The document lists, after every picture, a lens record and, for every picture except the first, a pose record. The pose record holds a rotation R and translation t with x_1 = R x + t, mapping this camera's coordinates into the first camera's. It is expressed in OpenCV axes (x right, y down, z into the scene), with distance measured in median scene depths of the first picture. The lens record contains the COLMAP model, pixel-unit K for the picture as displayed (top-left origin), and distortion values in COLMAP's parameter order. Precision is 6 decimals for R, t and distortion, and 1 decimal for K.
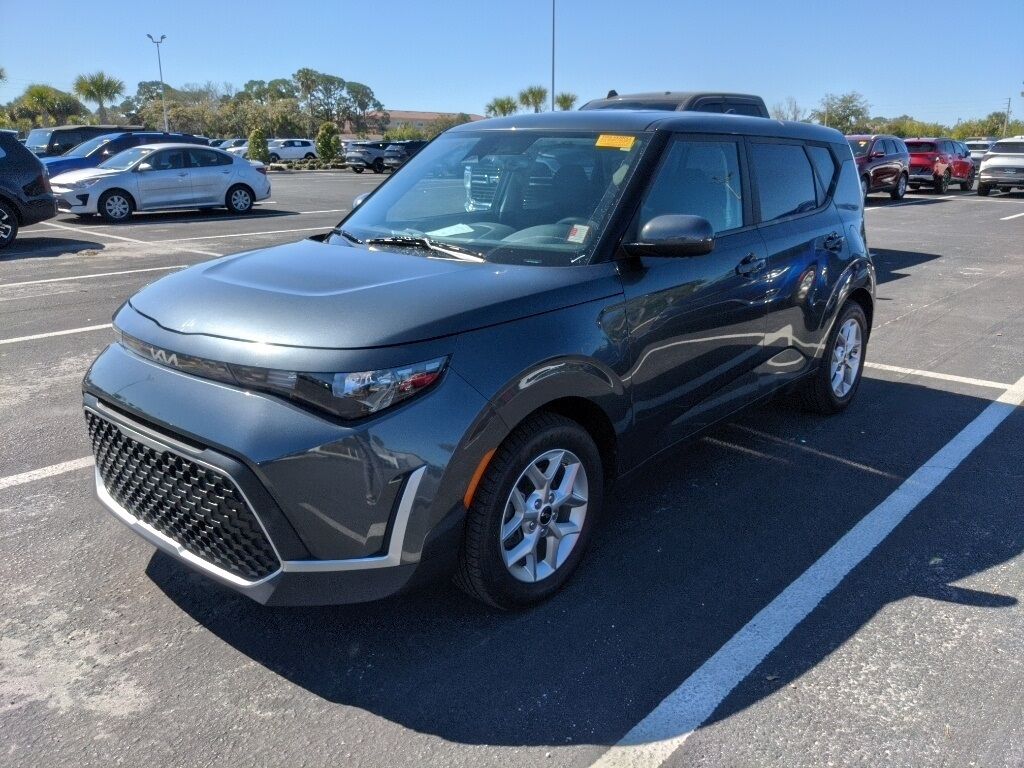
lens RADIAL K [[786.7, 0, 512.7], [0, 786.7, 376.4], [0, 0, 1]] dist [0.021004, -0.005184]
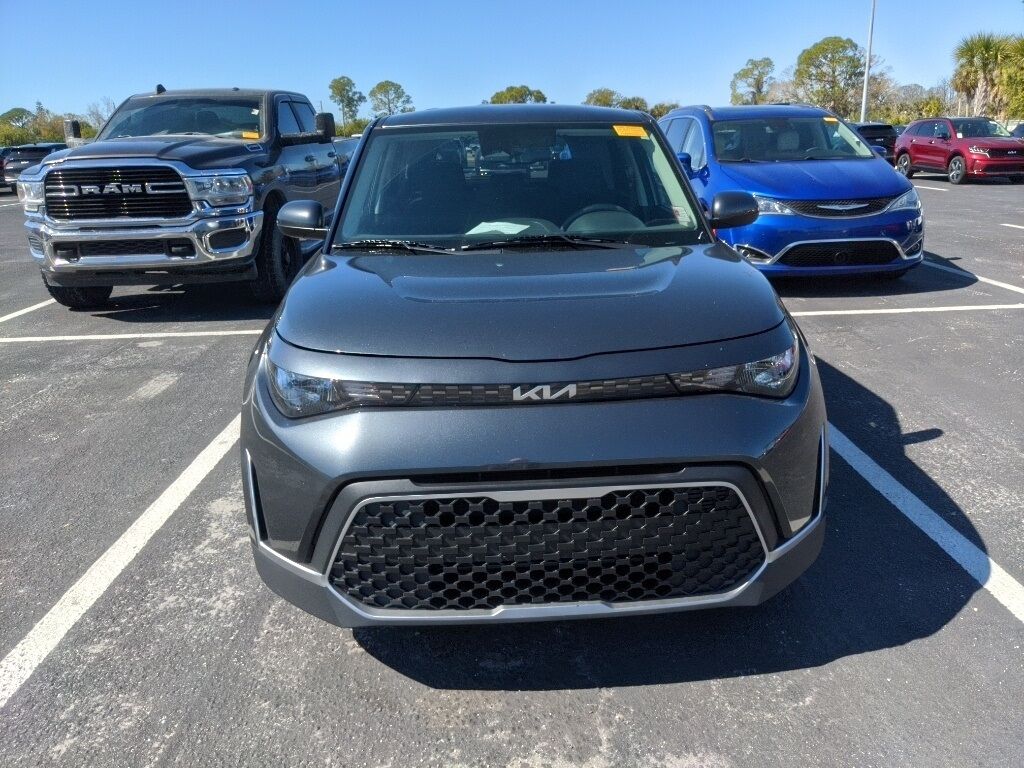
lens RADIAL K [[809.1, 0, 506.6], [0, 809.1, 367.9], [0, 0, 1]] dist [0.013958, -0.011939]
pose [[0.733767, -0.202092, 0.648648, -0.945904], [0.213484, 0.974961, 0.062259, -0.103963], [-0.644989, 0.092792, 0.758538, 0.346724]]
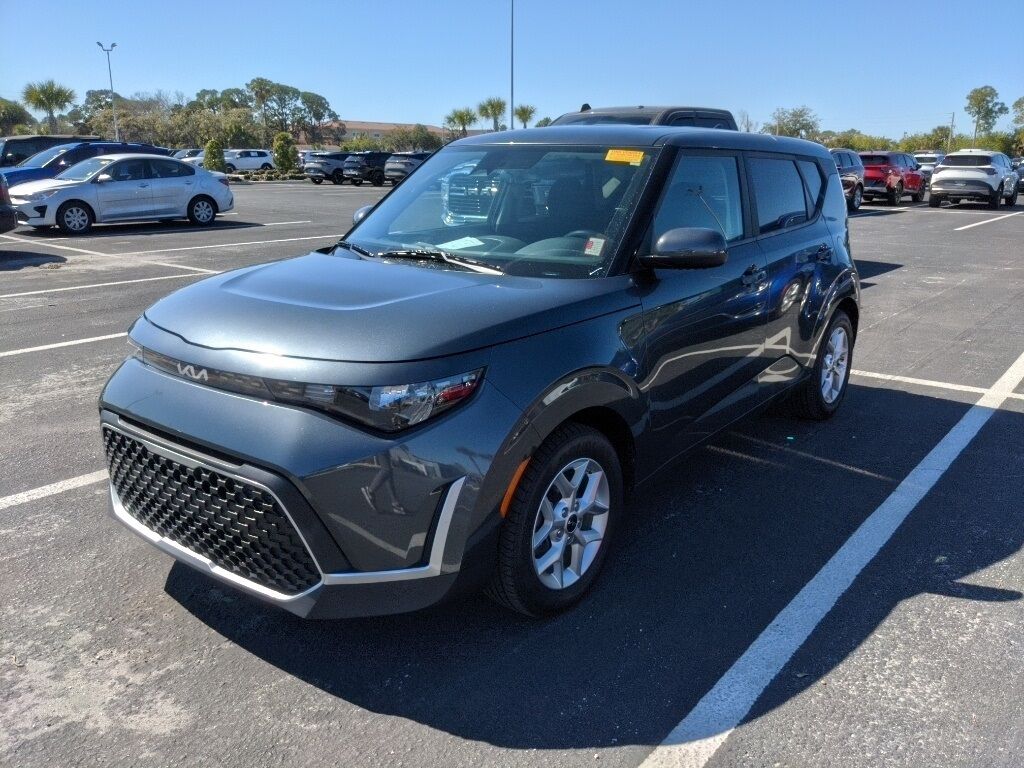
lens RADIAL K [[784.0, 0, 516.5], [0, 784.0, 386.4], [0, 0, 1]] dist [0.021612, -0.002968]
pose [[0.998514, -0.012779, 0.052977, -0.079682], [0.012820, 0.999918, -0.000436, -0.001232], [-0.052967, 0.001115, 0.998596, -0.010733]]
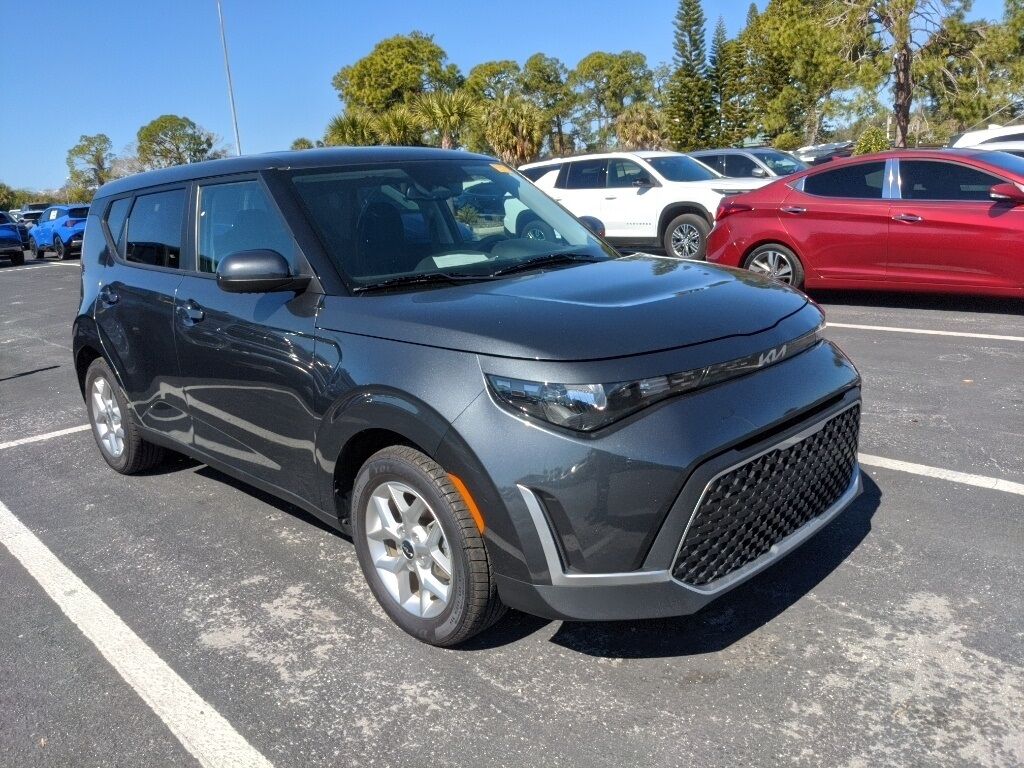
lens RADIAL K [[809.1, 0, 506.6], [0, 809.1, 367.9], [0, 0, 1]] dist [0.013958, -0.011939]
pose [[0.107783, -0.227937, 0.967692, -1.374375], [0.339337, 0.923342, 0.179695, -0.289098], [-0.934470, 0.309006, 0.176868, 1.055897]]
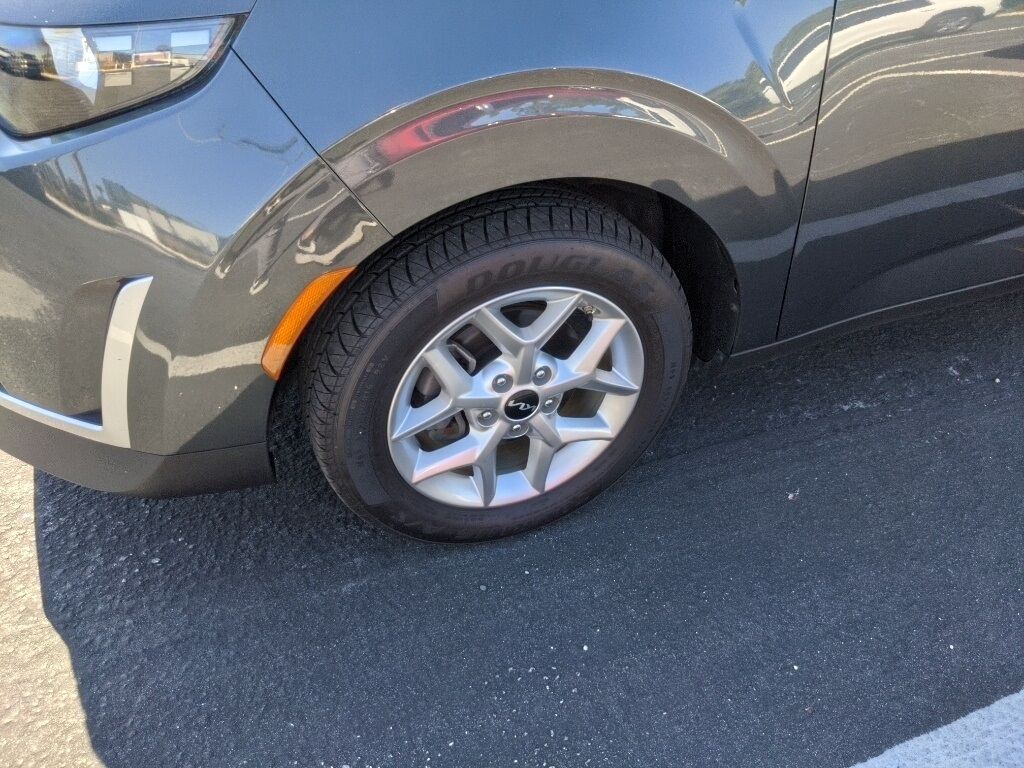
lens RADIAL K [[809.1, 0, 506.6], [0, 809.1, 367.9], [0, 0, 1]] dist [0.013958, -0.011939]
pose [[0.901259, 0.292364, -0.319775, 0.186734], [-0.159236, 0.909881, 0.383093, -0.038112], [0.402959, -0.294346, 0.866593, 0.550401]]
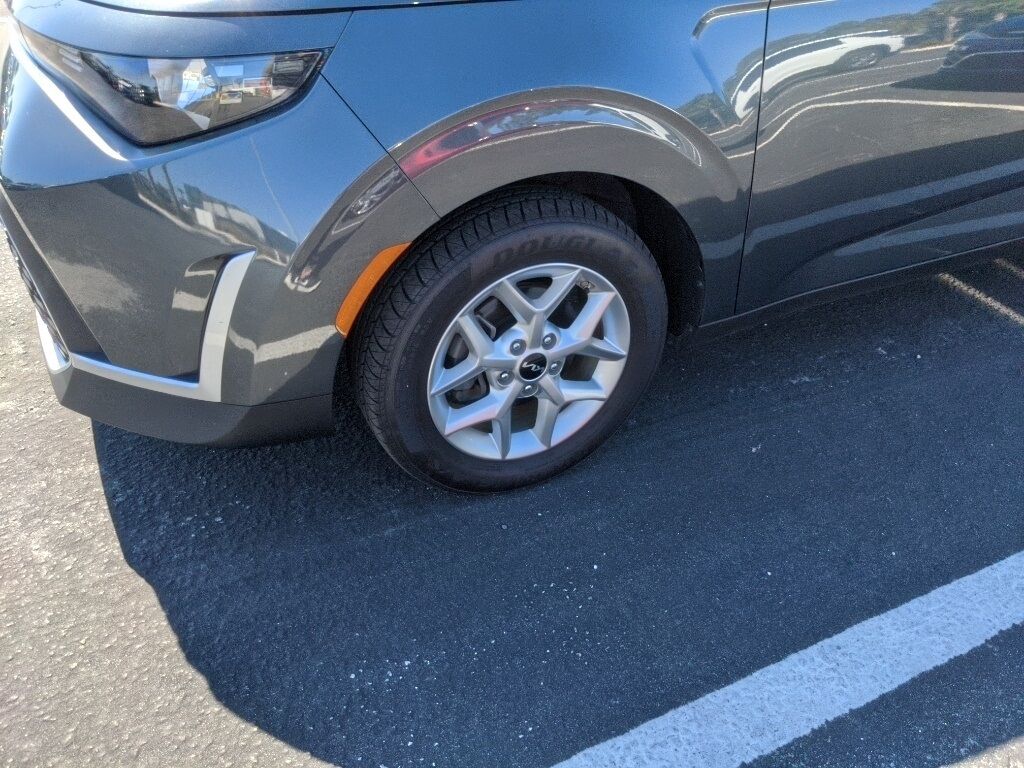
lens RADIAL K [[796.2, 0, 508.6], [0, 796.2, 354.3], [0, 0, 1]] dist [0.021214, 0.006325]
pose [[0.929246, 0.233393, -0.286407, 0.193281], [-0.144222, 0.942847, 0.300399, -0.012073], [0.340149, -0.237839, 0.909797, 0.434506]]
